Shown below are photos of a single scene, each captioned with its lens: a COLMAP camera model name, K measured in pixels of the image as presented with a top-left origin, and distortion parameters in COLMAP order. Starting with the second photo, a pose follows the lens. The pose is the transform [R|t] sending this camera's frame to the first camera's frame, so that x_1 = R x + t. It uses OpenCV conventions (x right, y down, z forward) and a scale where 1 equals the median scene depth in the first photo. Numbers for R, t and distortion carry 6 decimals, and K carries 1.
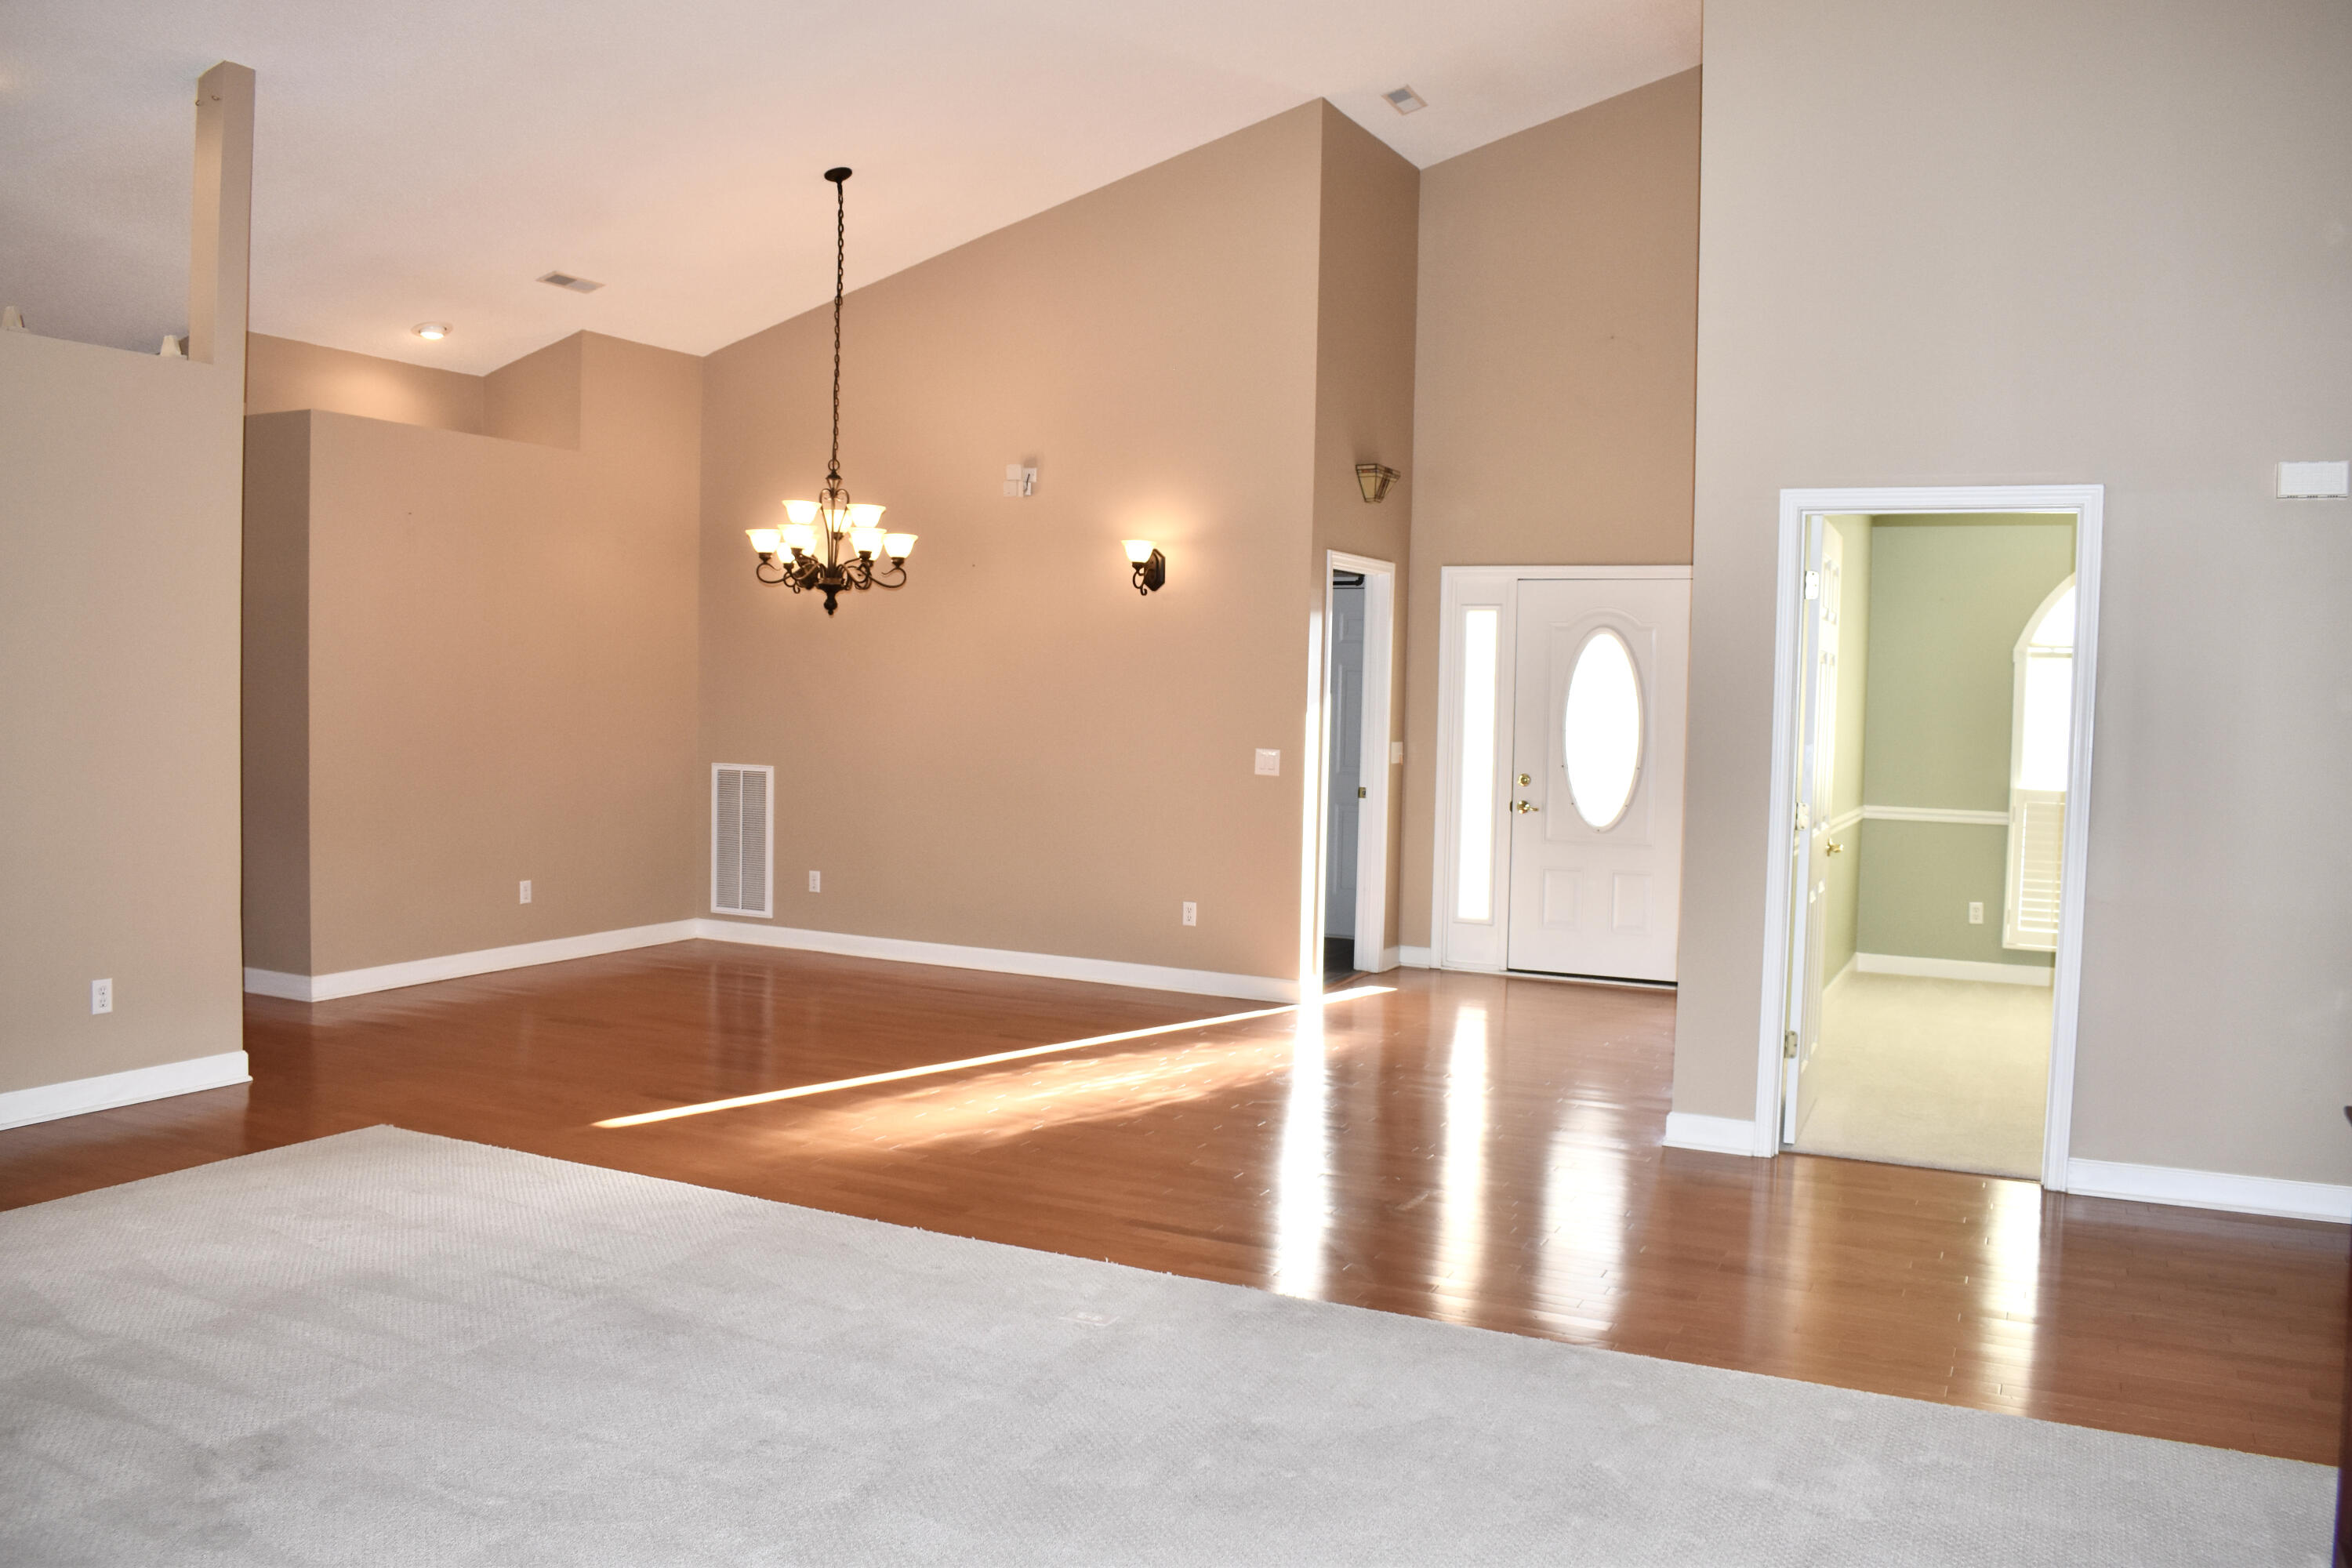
lens RADIAL K [[1879.4, 0, 1172.2], [0, 1879.4, 769.6], [0, 0, 1]] dist [-0.067972, 0.000461]
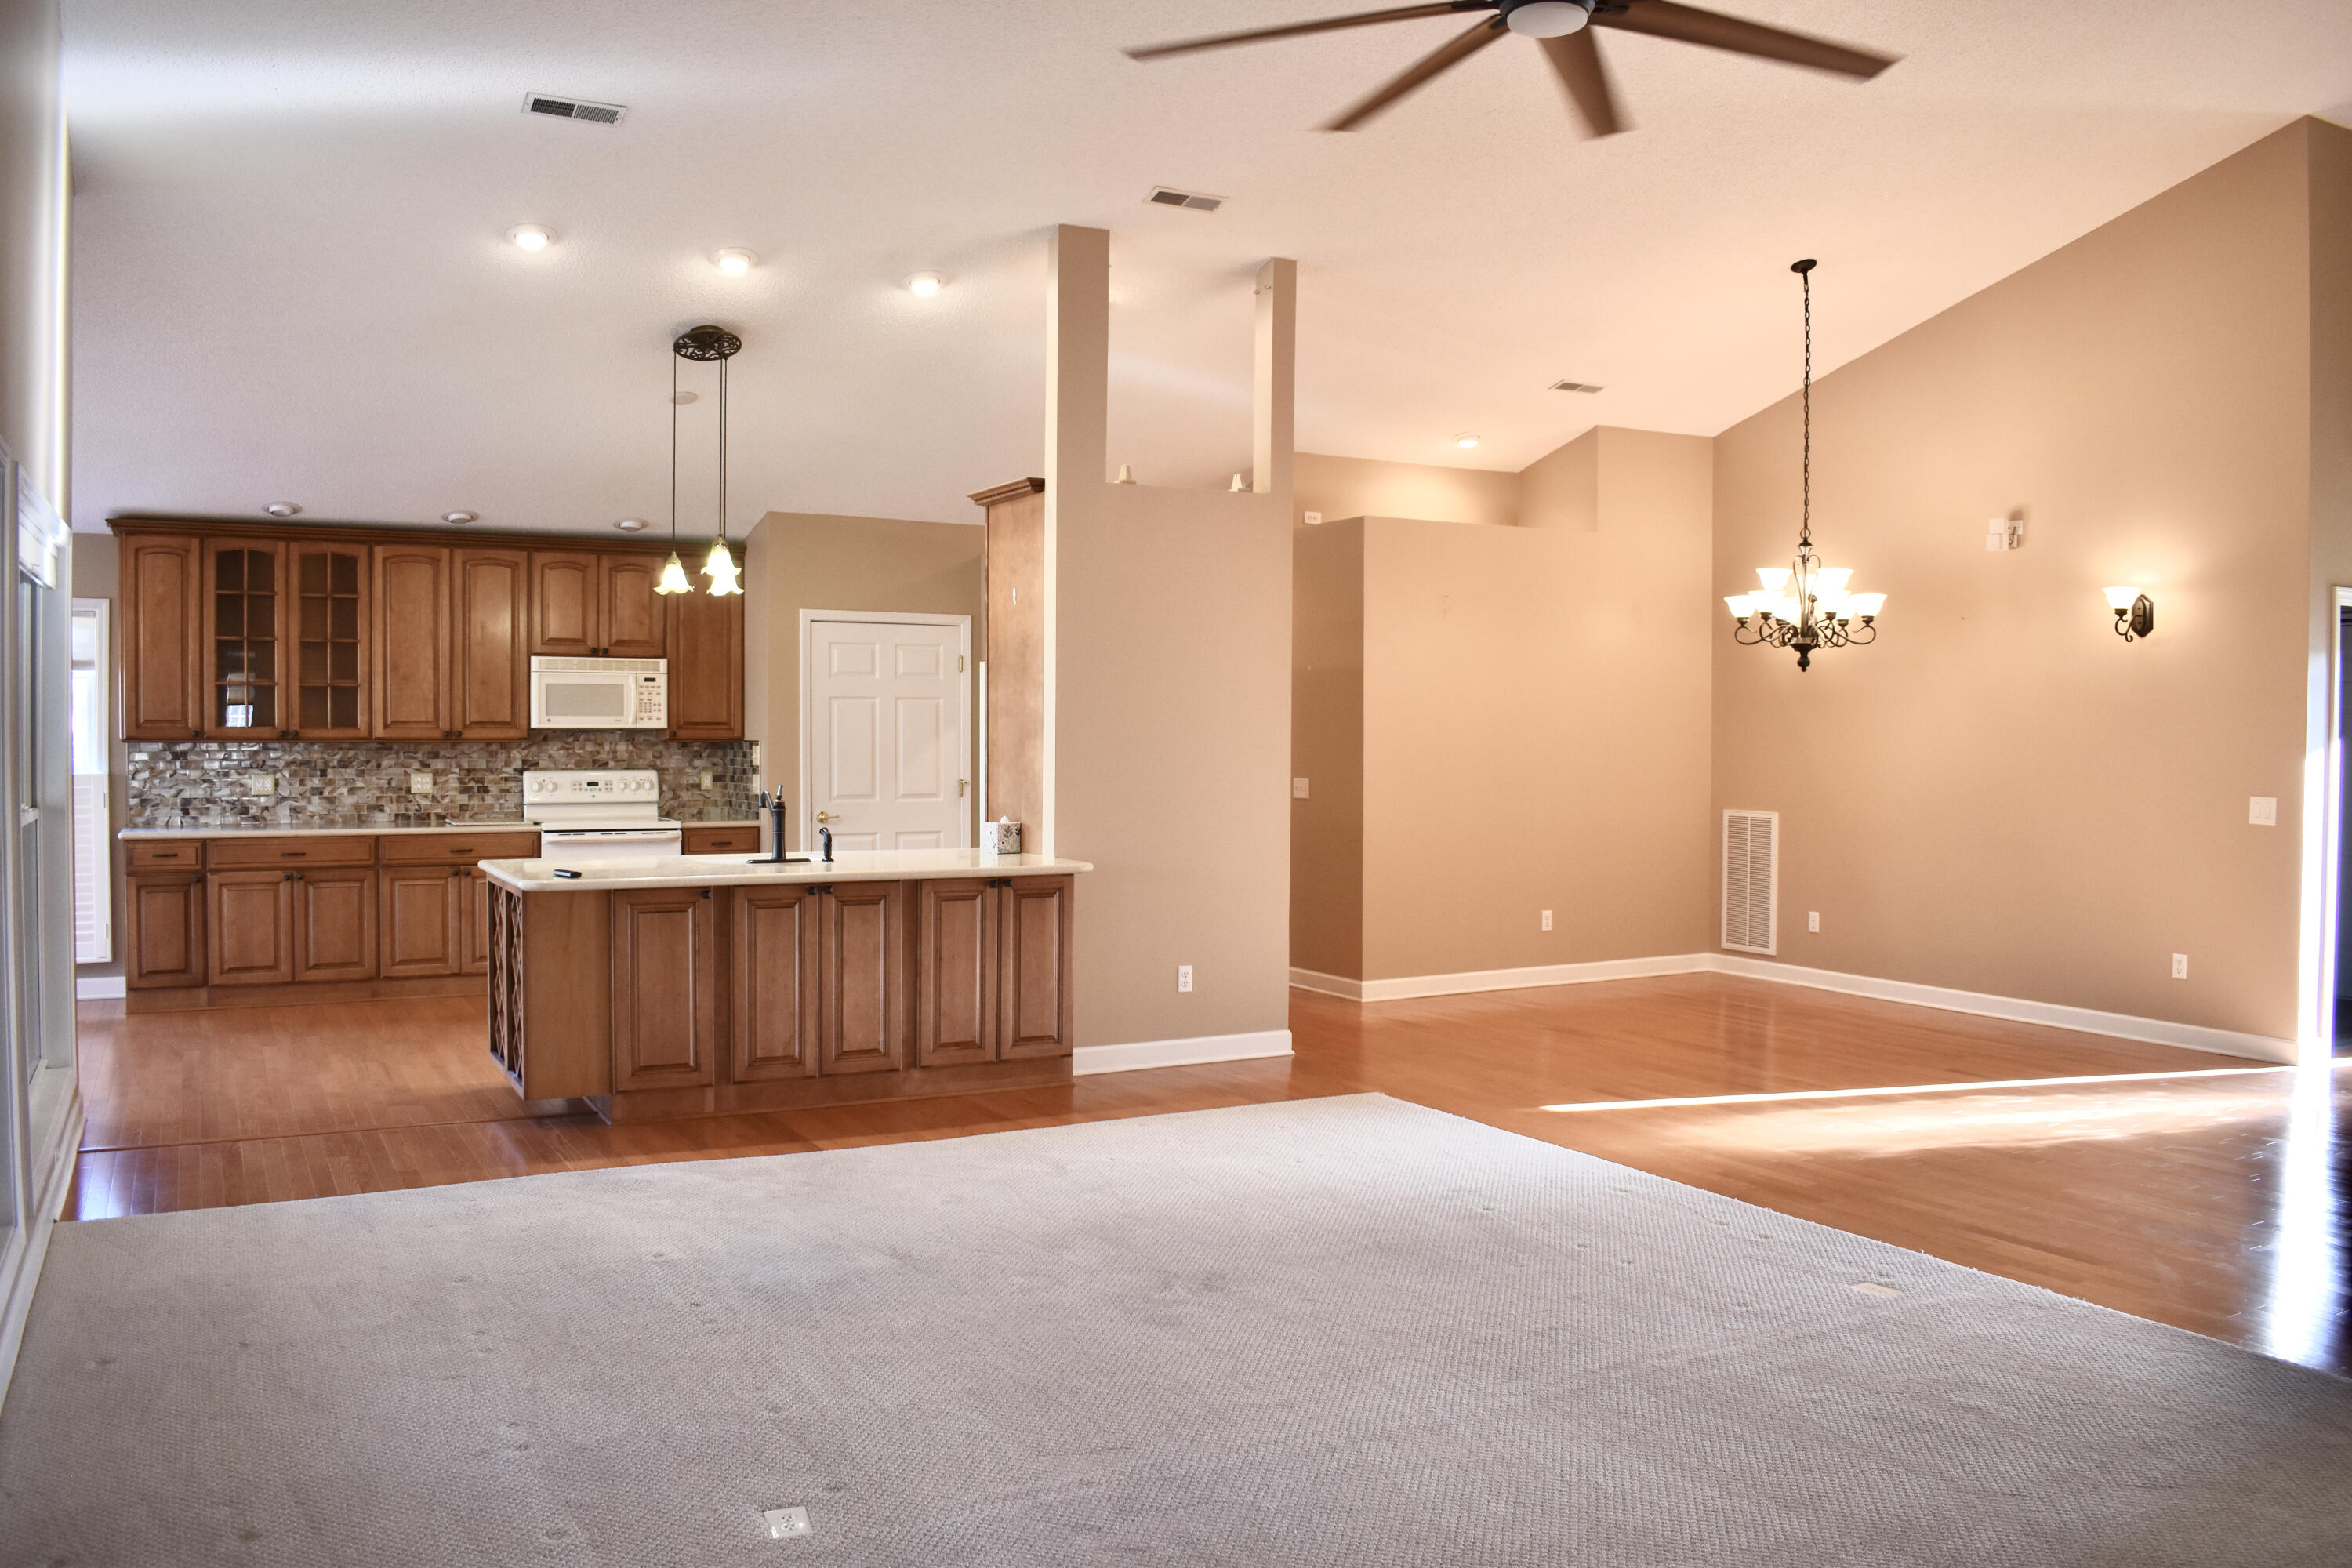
lens RADIAL K [[1879.4, 0, 1178.6], [0, 1879.4, 787.6], [0, 0, 1]] dist [-0.067972, 0.000461]
pose [[0.830145, 0.000177, -0.557548, 0.114431], [-0.010647, 0.999823, -0.015534, 0.004590], [0.557446, 0.018832, 0.830000, -0.088761]]
